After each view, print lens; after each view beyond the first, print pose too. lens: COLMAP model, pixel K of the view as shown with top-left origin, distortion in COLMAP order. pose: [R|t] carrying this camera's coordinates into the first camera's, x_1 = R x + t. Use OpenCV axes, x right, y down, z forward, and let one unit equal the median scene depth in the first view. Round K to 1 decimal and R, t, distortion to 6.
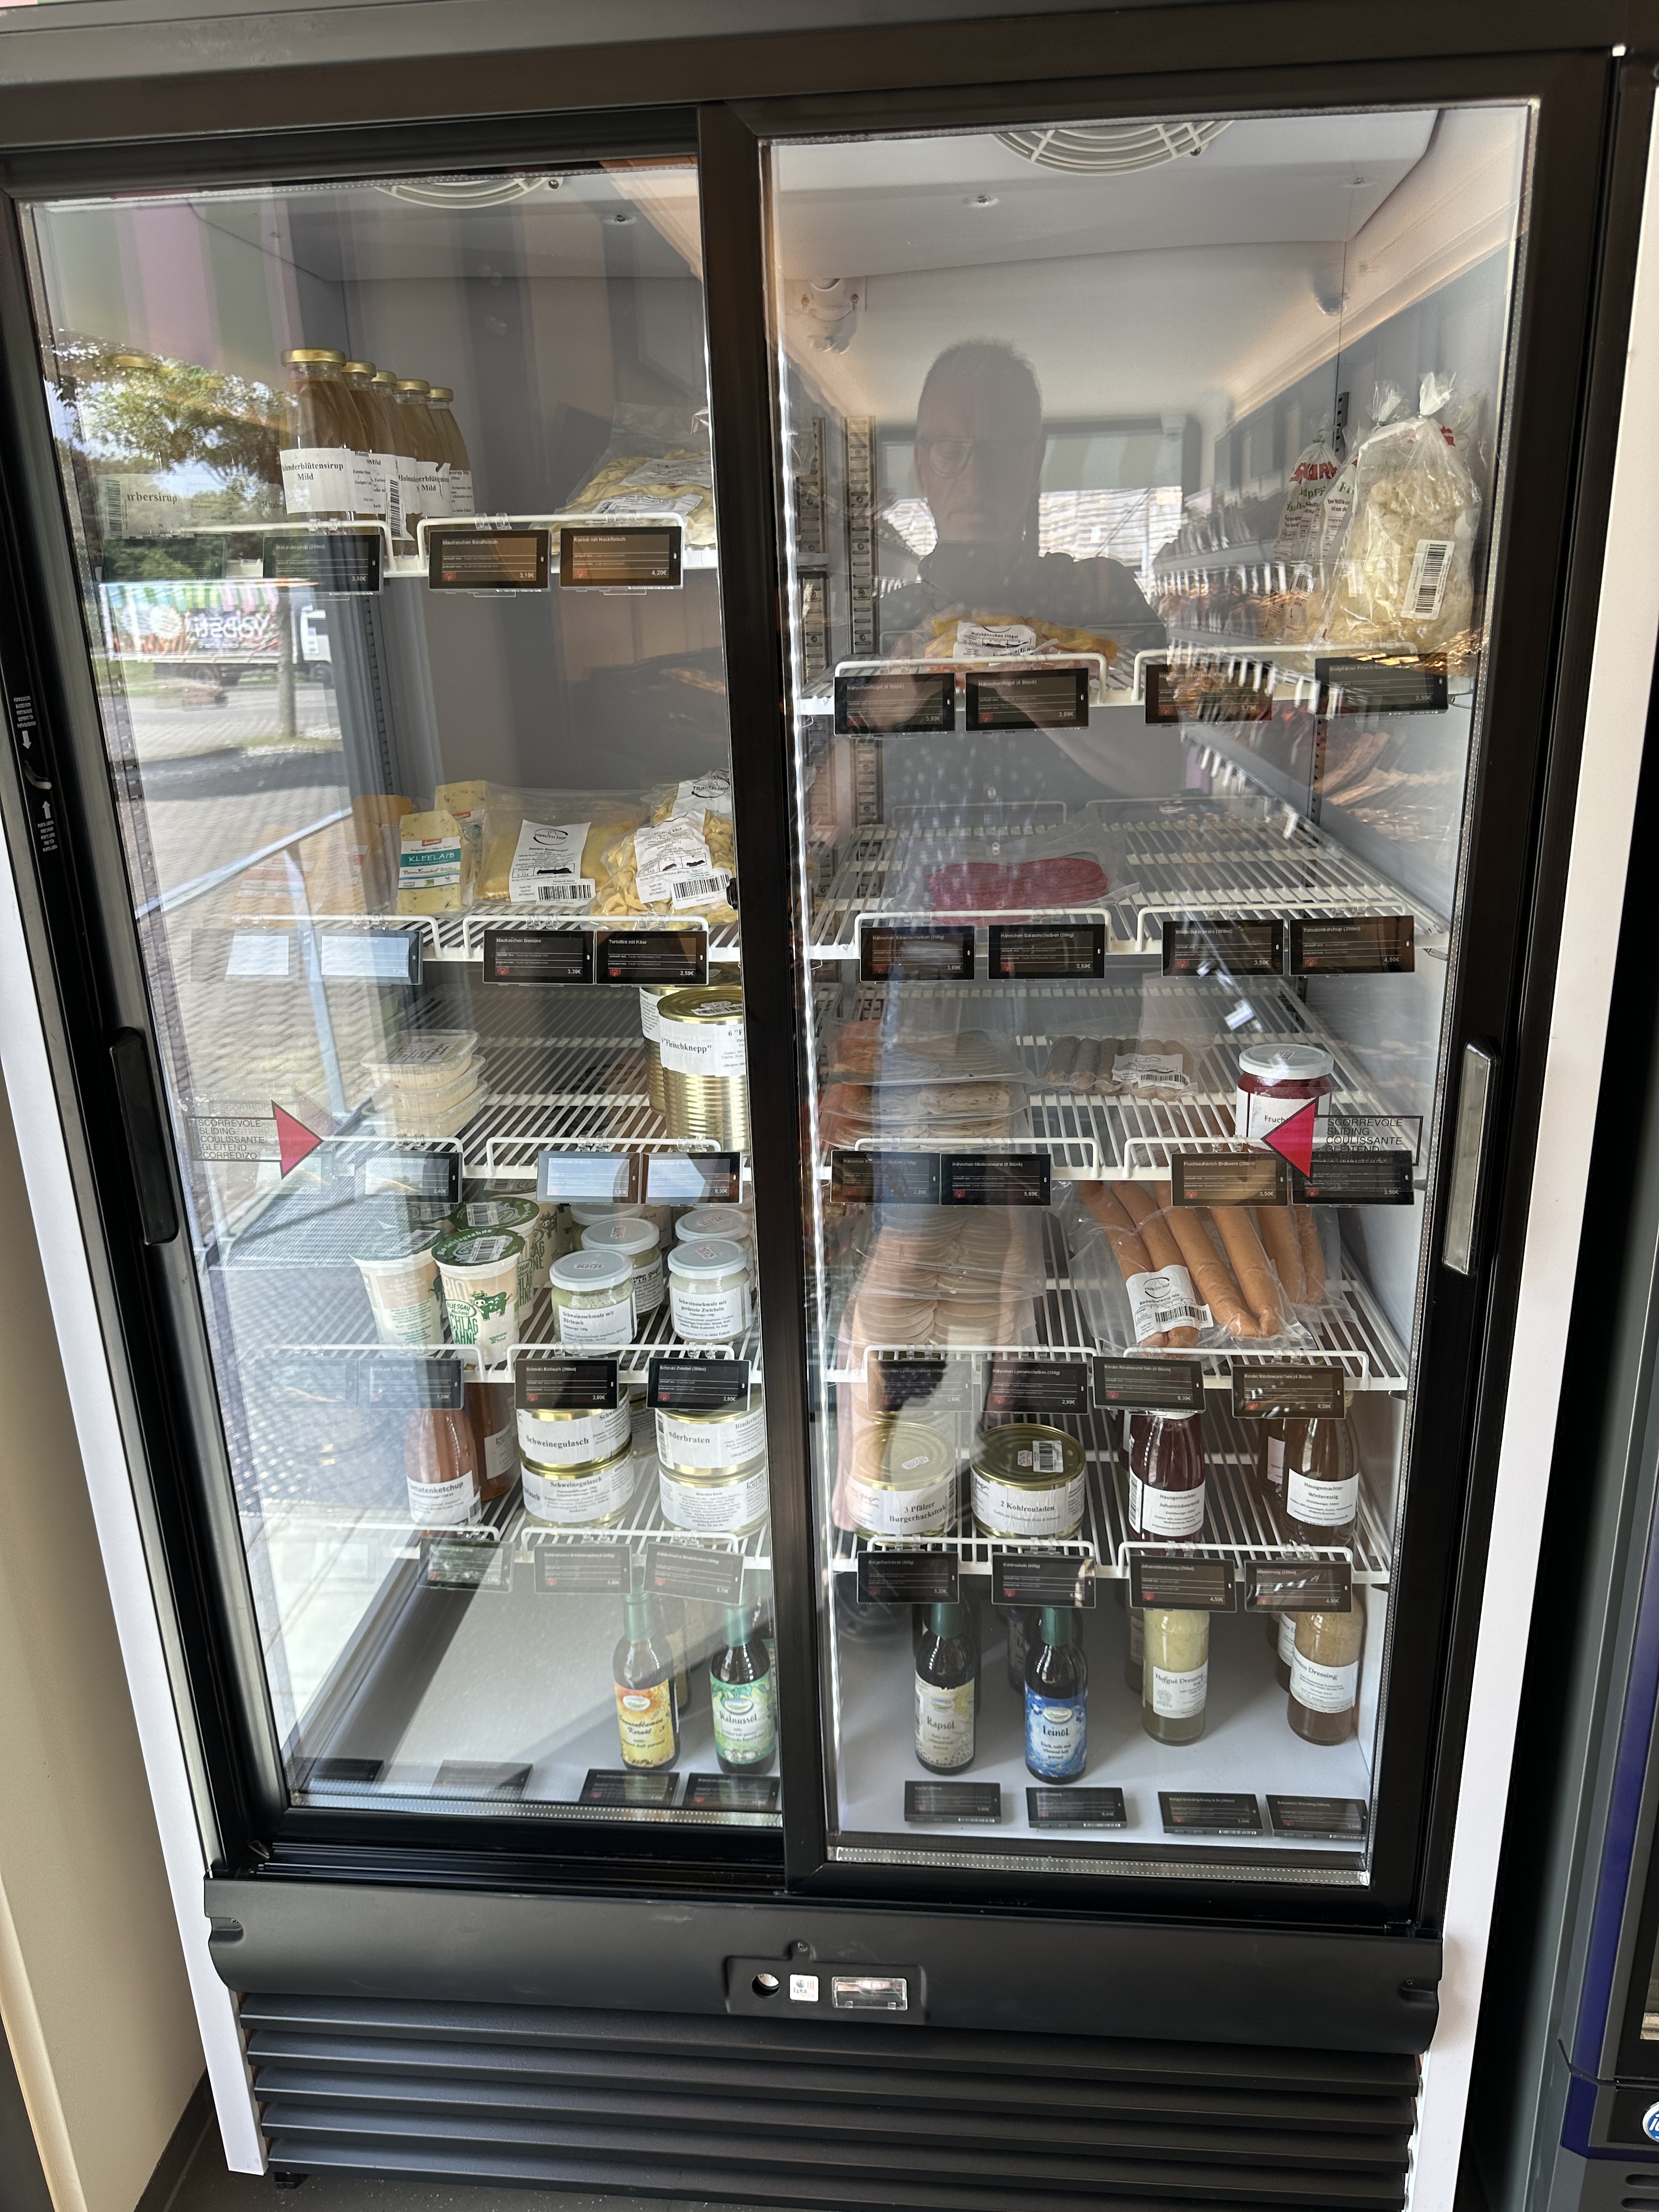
lens RADIAL K [[1546.9, 0, 831.7], [0, 1546.9, 1104.3], [0, 0, 1]] dist [-0.002662, -0.000744]
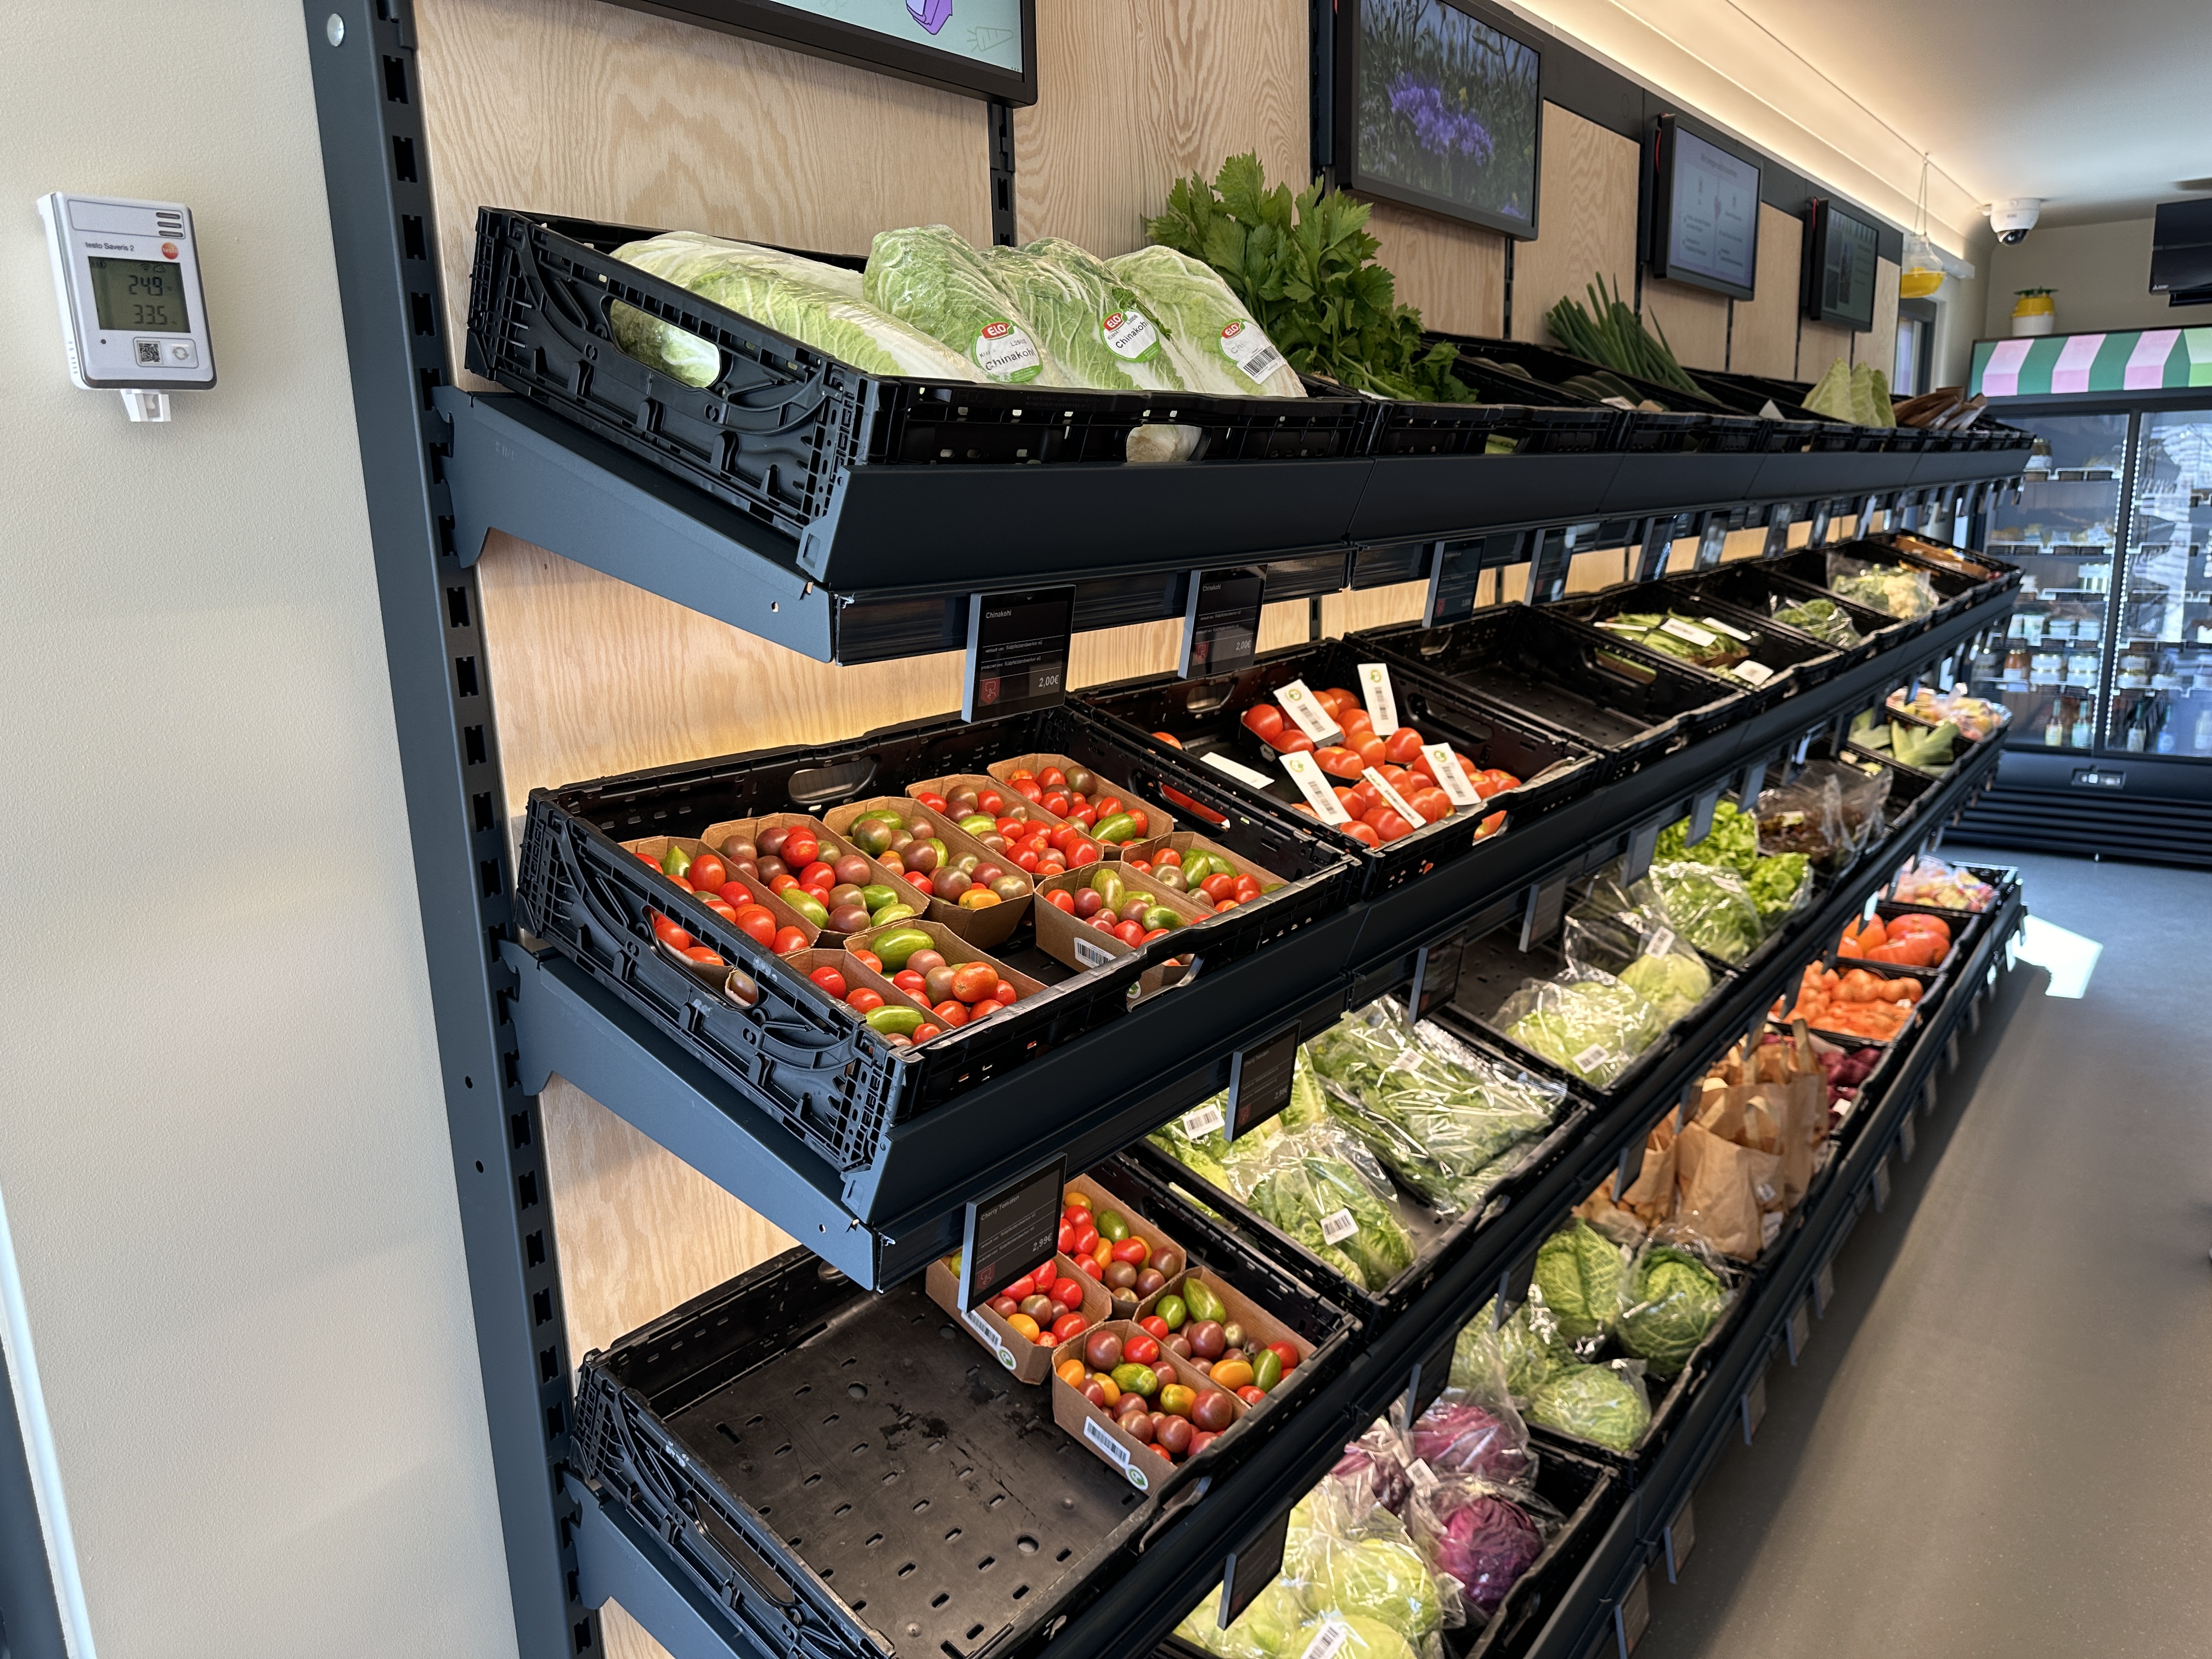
lens RADIAL K [[1546.9, 0, 1108.3], [0, 1546.9, 834.1], [0, 0, 1]] dist [-0.002662, -0.000744]
pose [[0.848862, 0.119661, -0.514893, -0.119337], [-0.161551, 0.986165, -0.037150, 1.376587], [0.503324, 0.114717, 0.856449, -4.379082]]
